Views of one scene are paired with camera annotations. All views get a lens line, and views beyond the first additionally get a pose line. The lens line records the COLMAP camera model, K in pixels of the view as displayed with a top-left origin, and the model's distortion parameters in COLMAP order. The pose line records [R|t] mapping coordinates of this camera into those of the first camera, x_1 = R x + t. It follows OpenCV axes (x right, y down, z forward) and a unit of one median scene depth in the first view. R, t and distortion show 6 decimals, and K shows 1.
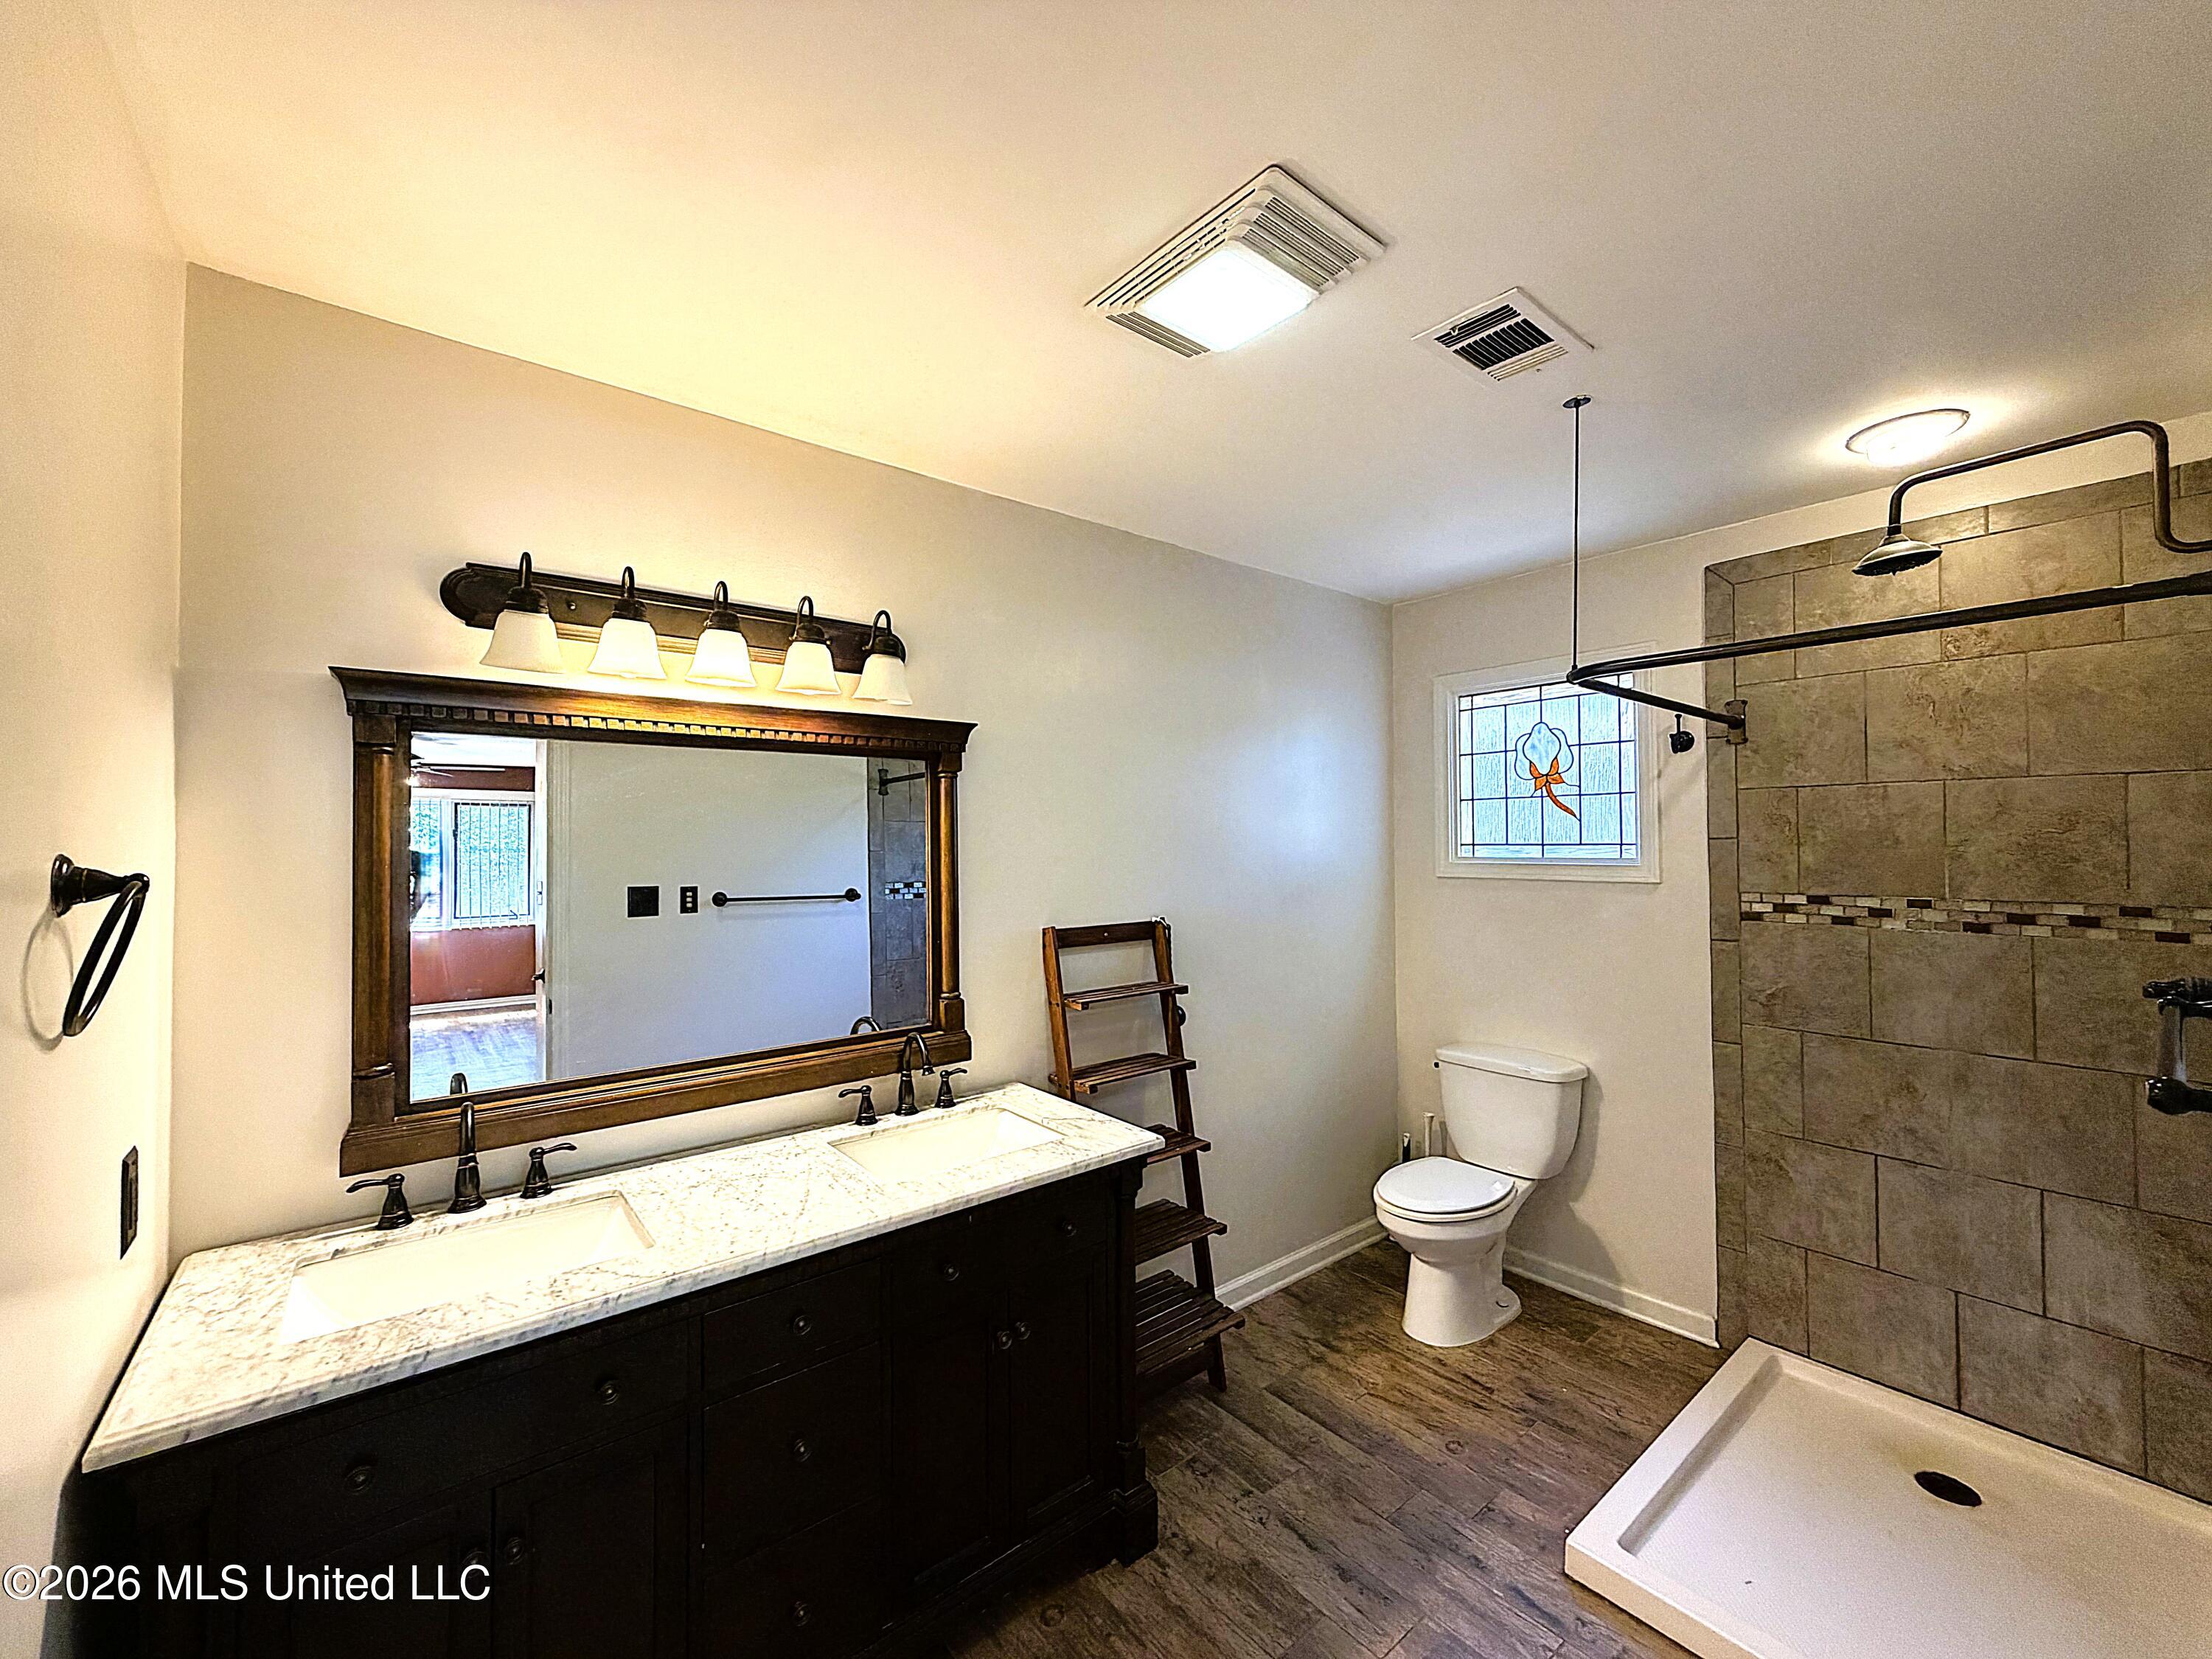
lens RADIAL K [[883.1, 0, 1099.7], [0, 883.1, 830.9], [0, 0, 1]] dist [0.001812, -0.000141]
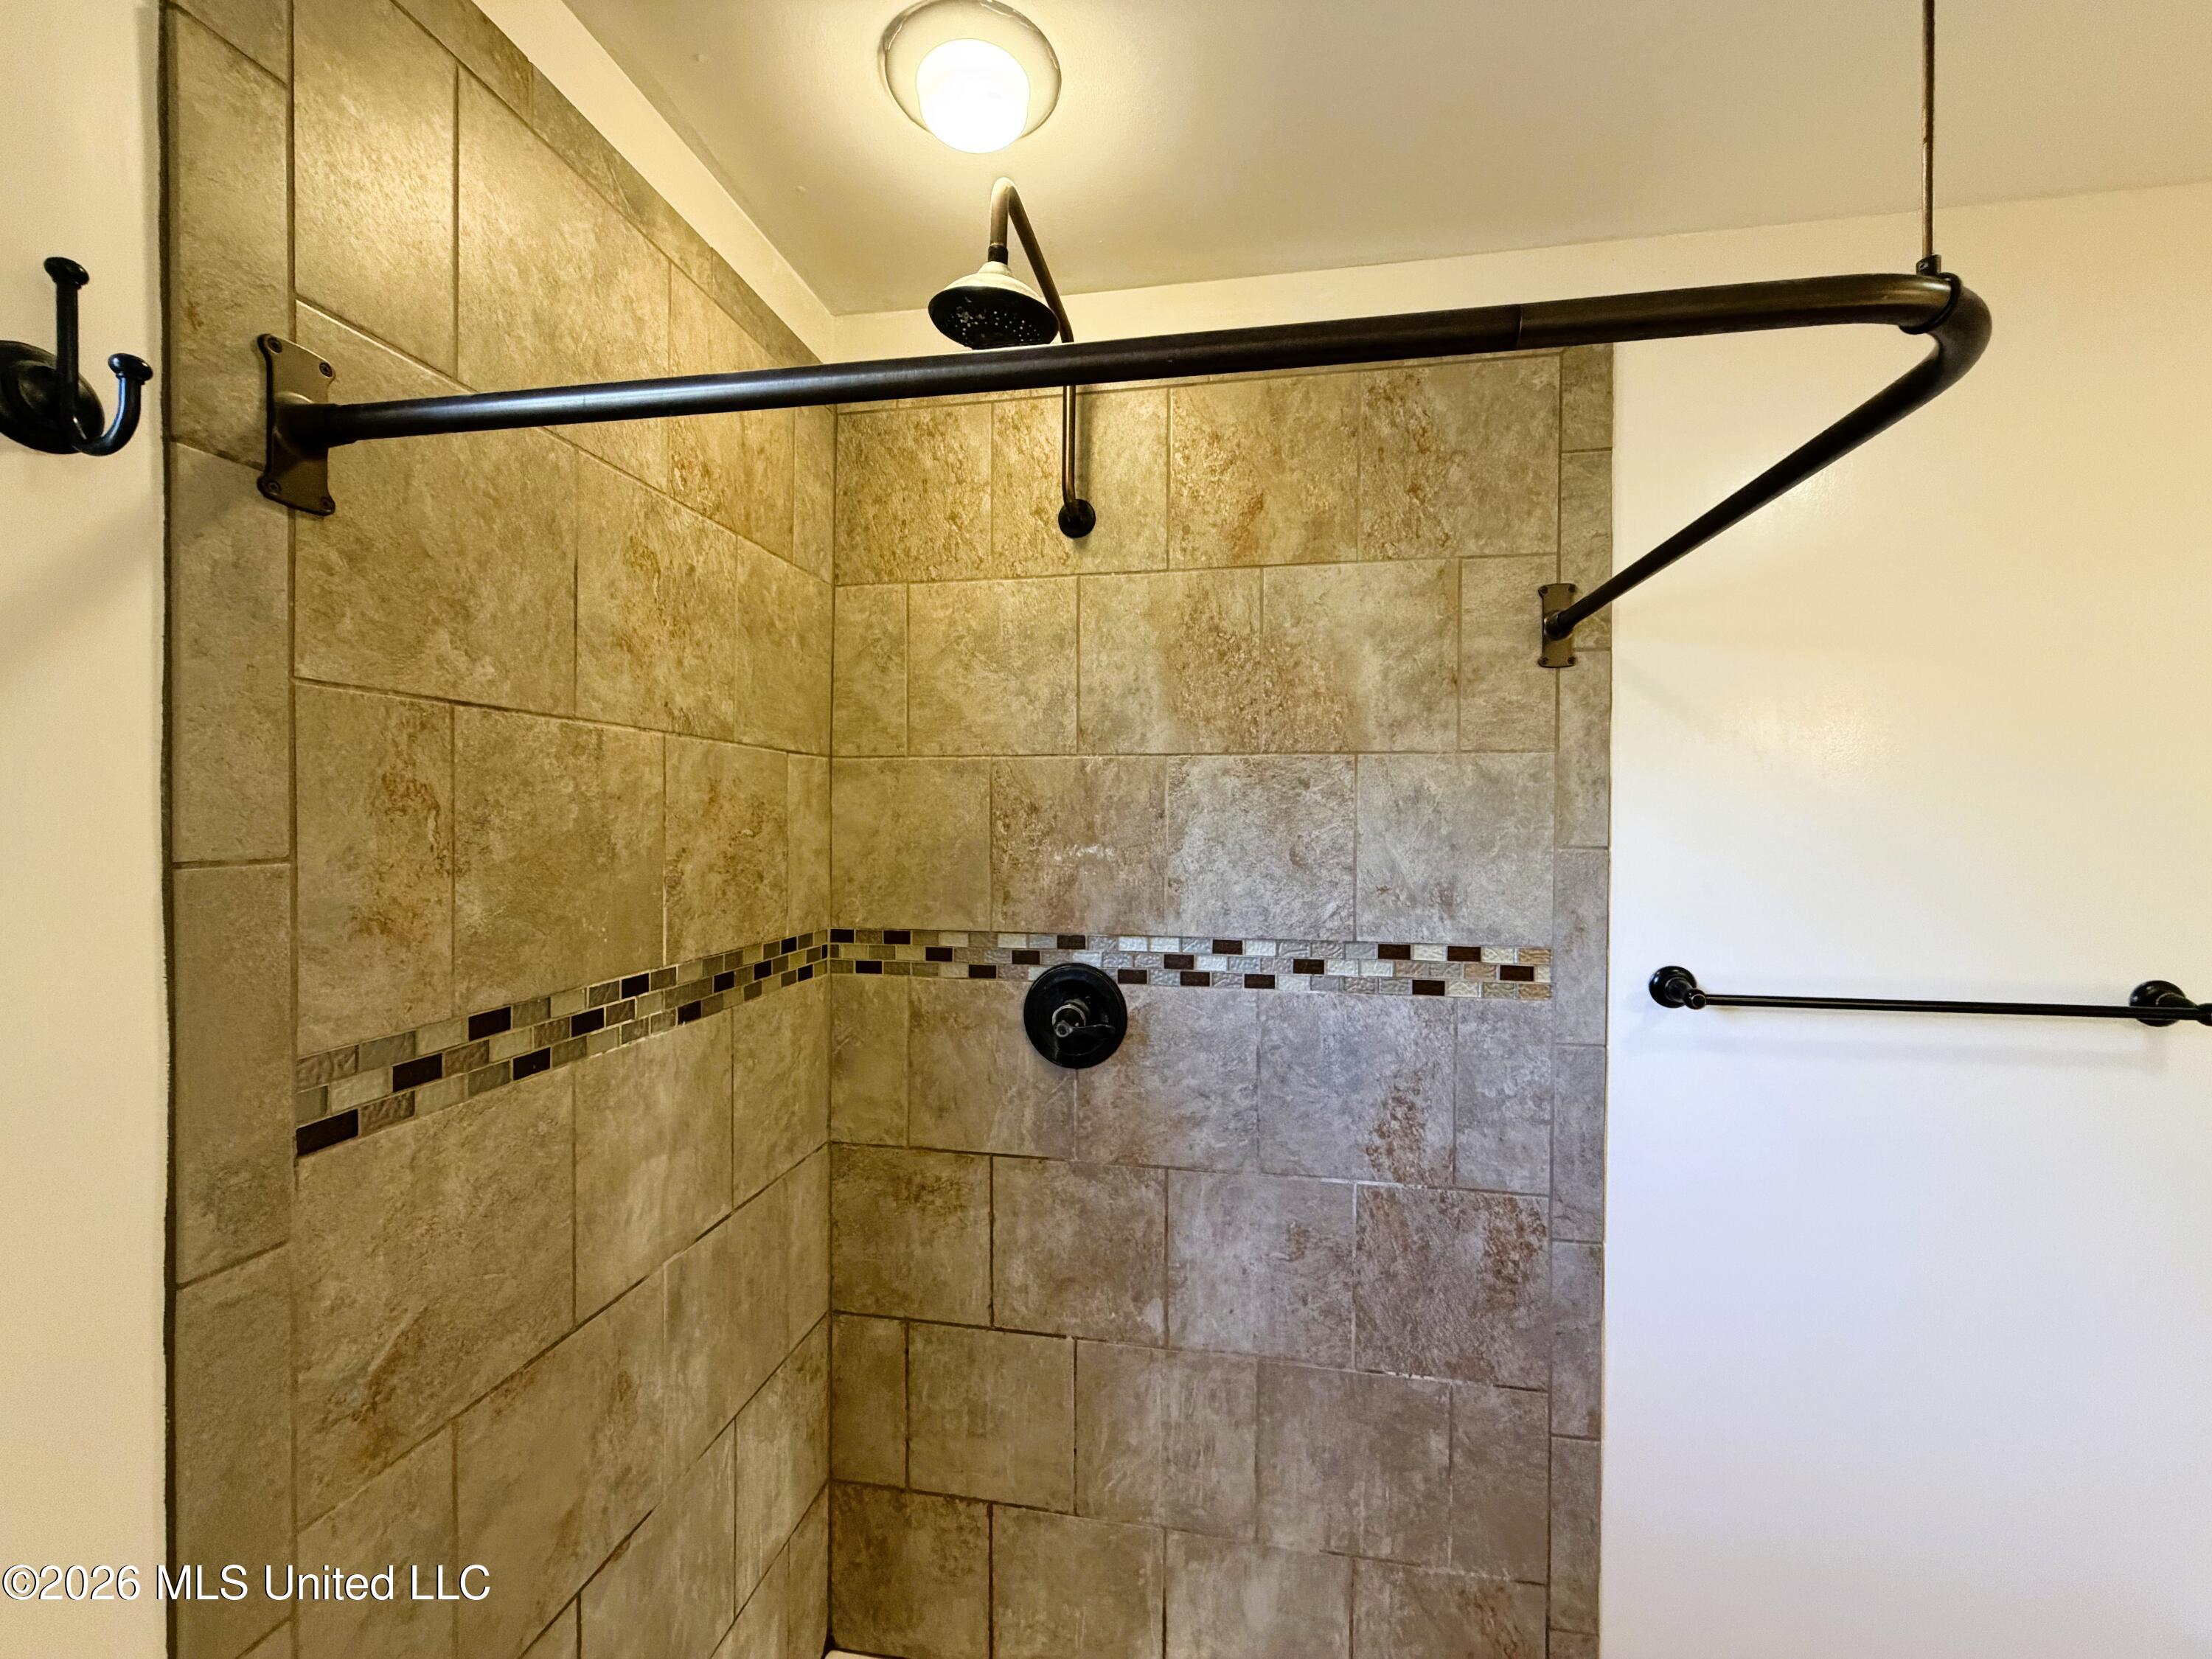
lens RADIAL K [[883.1, 0, 1105.0], [0, 883.1, 827.4], [0, 0, 1]] dist [0.001812, -0.000141]
pose [[-0.644944, -0.004518, 0.764217, 0.199304], [-0.012499, 0.999911, -0.004637, -0.001829], [-0.764128, -0.012542, -0.644943, 0.552913]]
